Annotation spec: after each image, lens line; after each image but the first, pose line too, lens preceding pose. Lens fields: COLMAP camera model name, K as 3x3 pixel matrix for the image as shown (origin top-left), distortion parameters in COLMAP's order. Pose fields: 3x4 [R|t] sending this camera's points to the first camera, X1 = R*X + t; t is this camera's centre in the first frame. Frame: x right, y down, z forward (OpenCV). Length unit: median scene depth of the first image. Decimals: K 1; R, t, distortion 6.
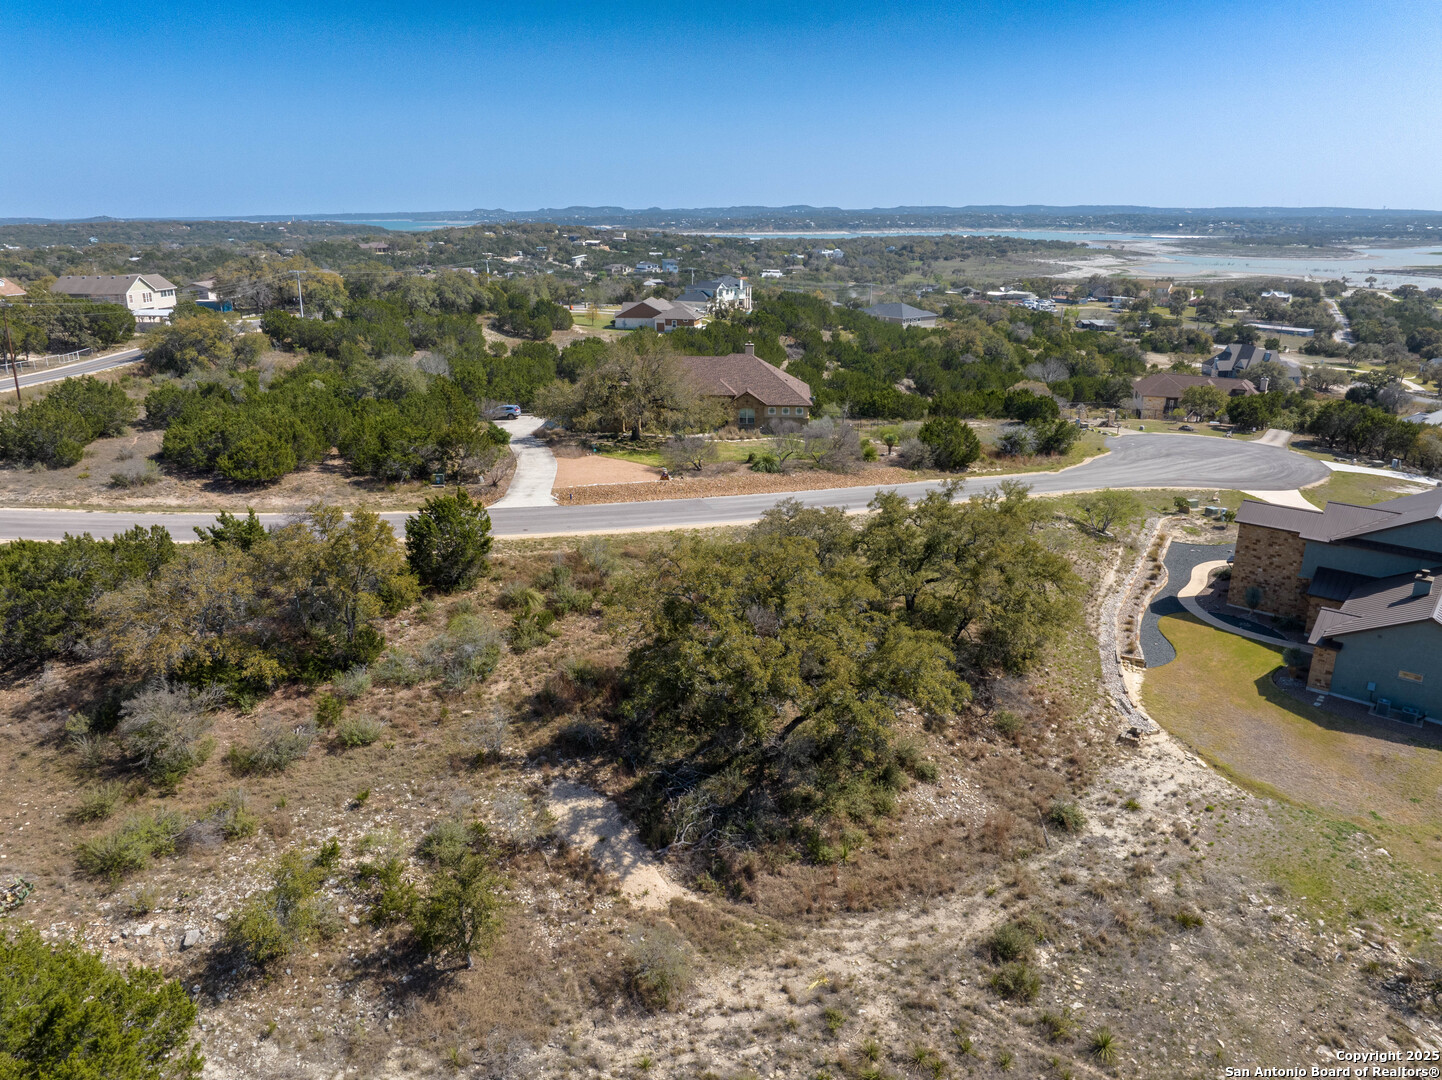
lens RADIAL K [[997.6, 0, 723.0], [0, 997.6, 537.6], [0, 0, 1]] dist [-0.051761, 0.022008]
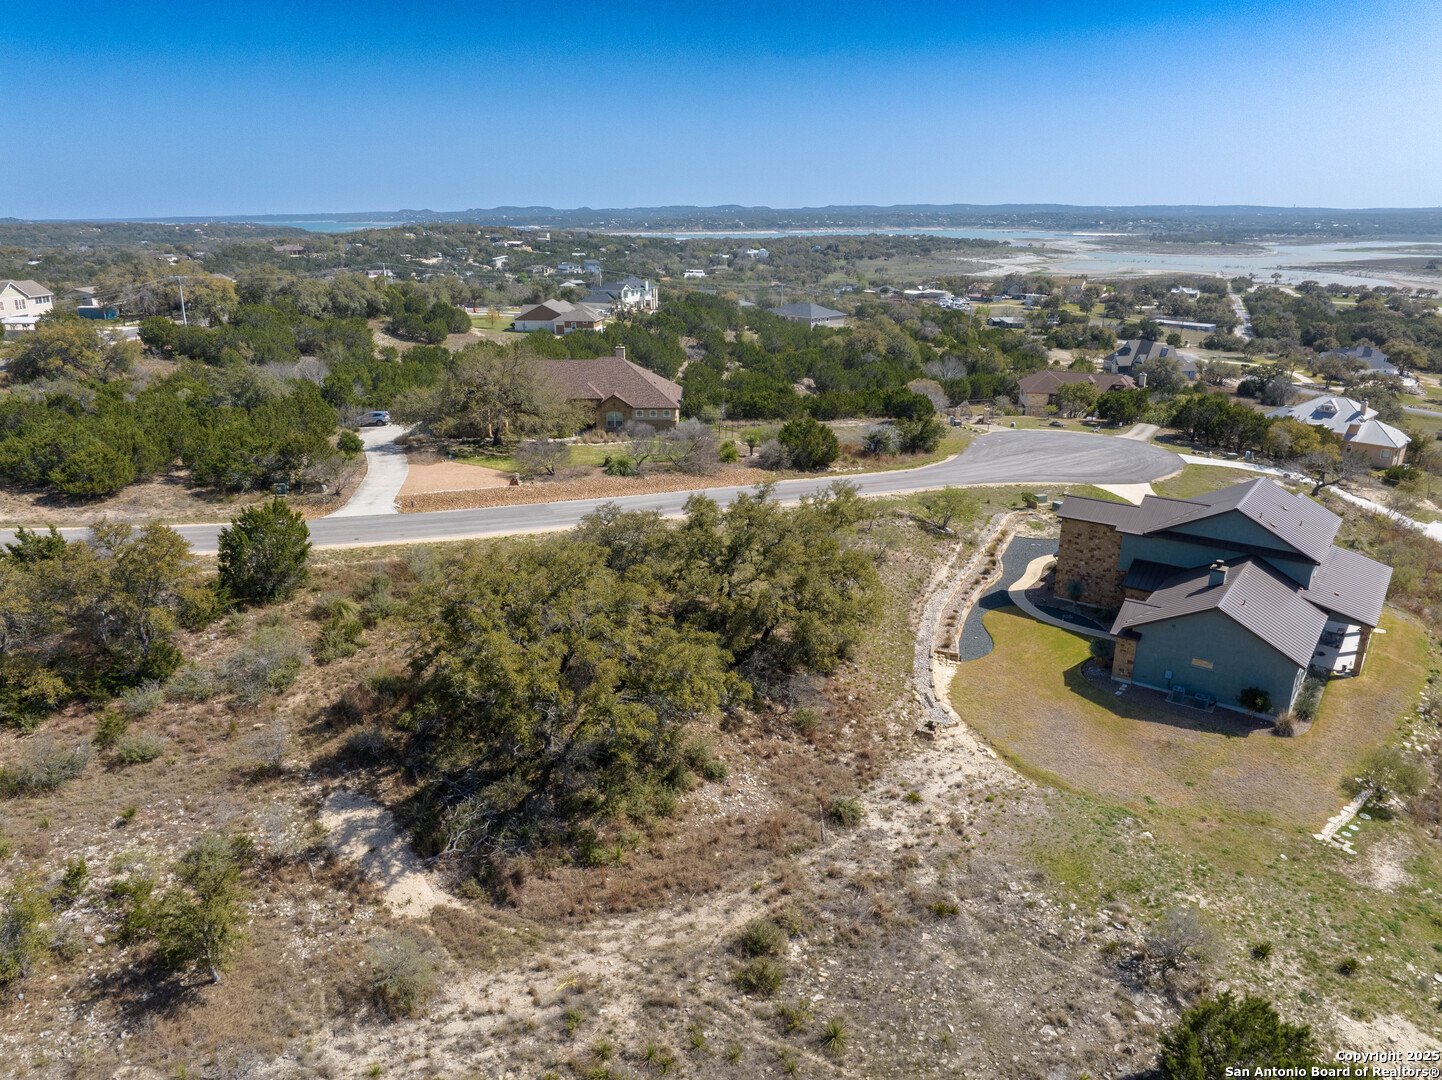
lens RADIAL K [[997.6, 0, 717.0], [0, 997.6, 538.4], [0, 0, 1]] dist [-0.051761, 0.022008]
pose [[0.997997, -0.020953, 0.059690, 0.136318], [0.020897, 0.999780, 0.001563, -0.003156], [-0.059710, -0.000313, 0.998216, -0.013118]]
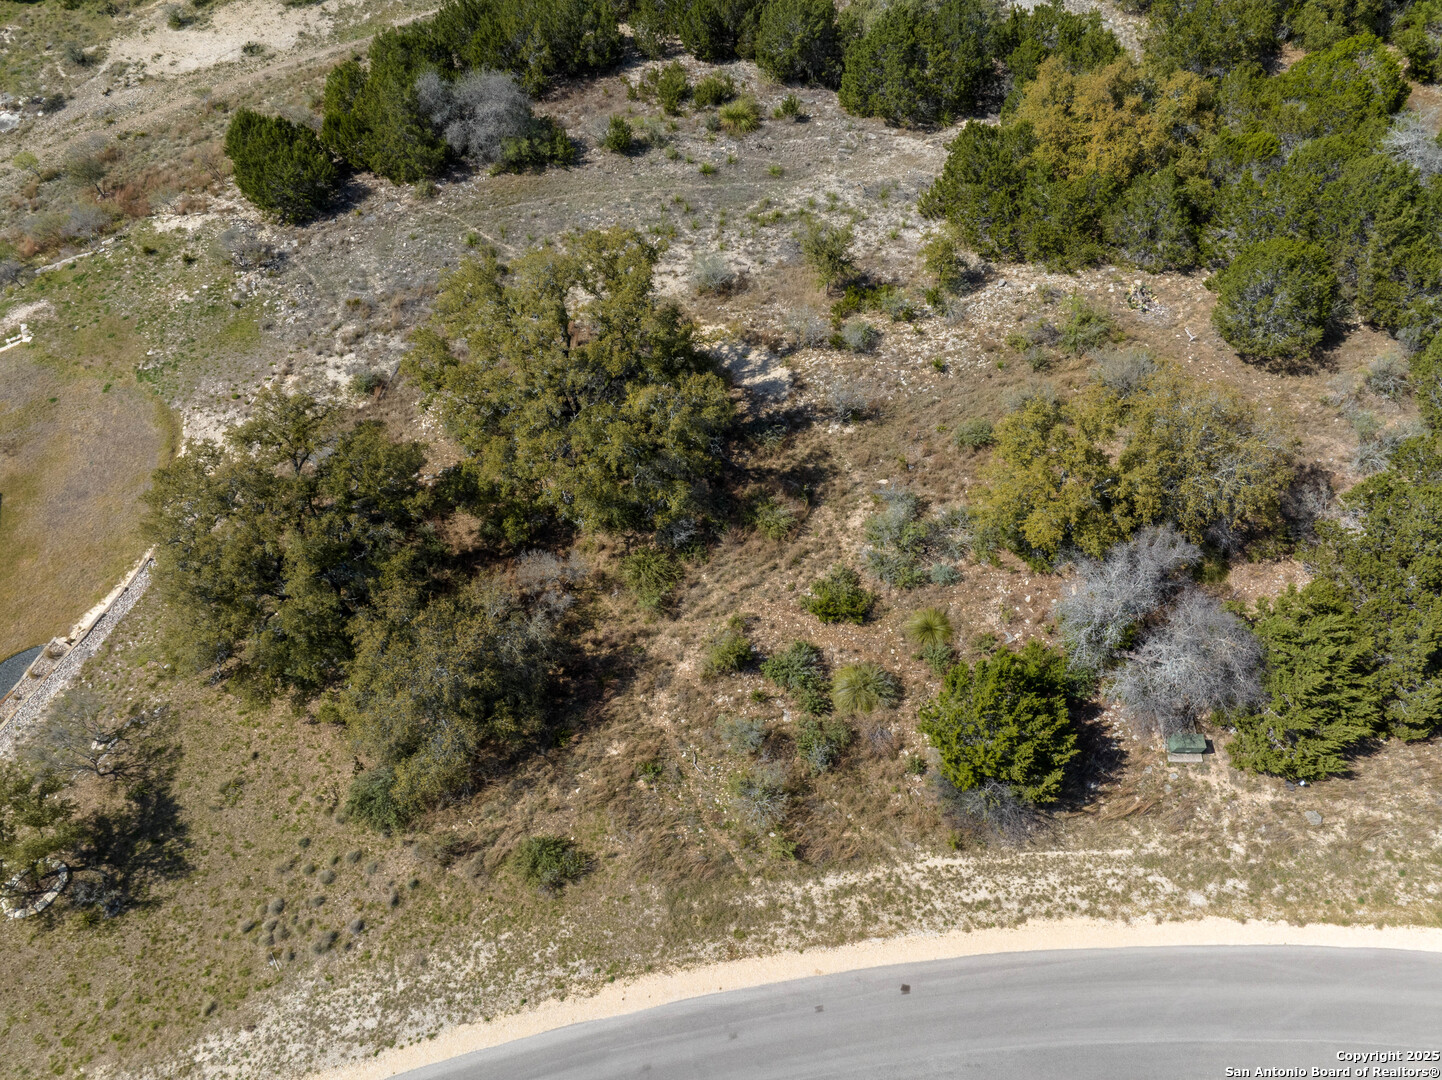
lens RADIAL K [[997.6, 0, 723.8], [0, 997.6, 542.5], [0, 0, 1]] dist [-0.051761, 0.022008]
pose [[-0.992787, -0.096352, 0.071349, -0.166679], [0.046274, 0.241054, 0.969408, -0.706136], [-0.110603, 0.965717, -0.234857, 1.215086]]
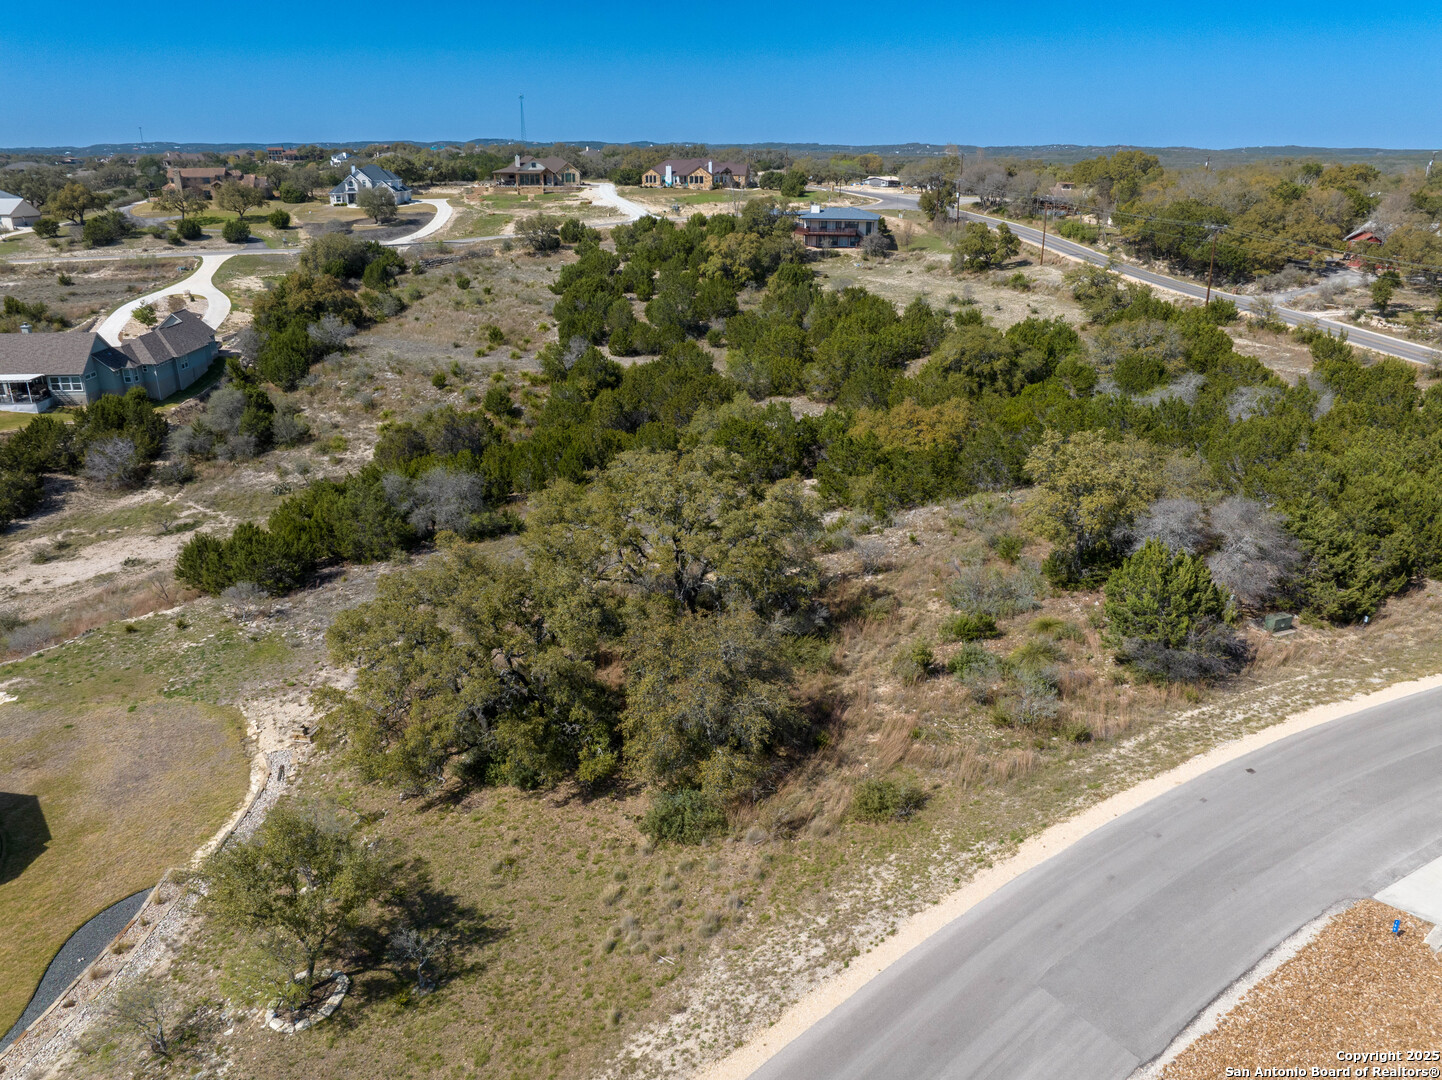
lens RADIAL K [[997.6, 0, 714.7], [0, 997.6, 544.8], [0, 0, 1]] dist [-0.051761, 0.022008]
pose [[-0.965339, 0.100716, -0.240785, 0.243931], [-0.075078, 0.776401, 0.625752, -0.535080], [0.249969, 0.622140, -0.741928, 1.647591]]
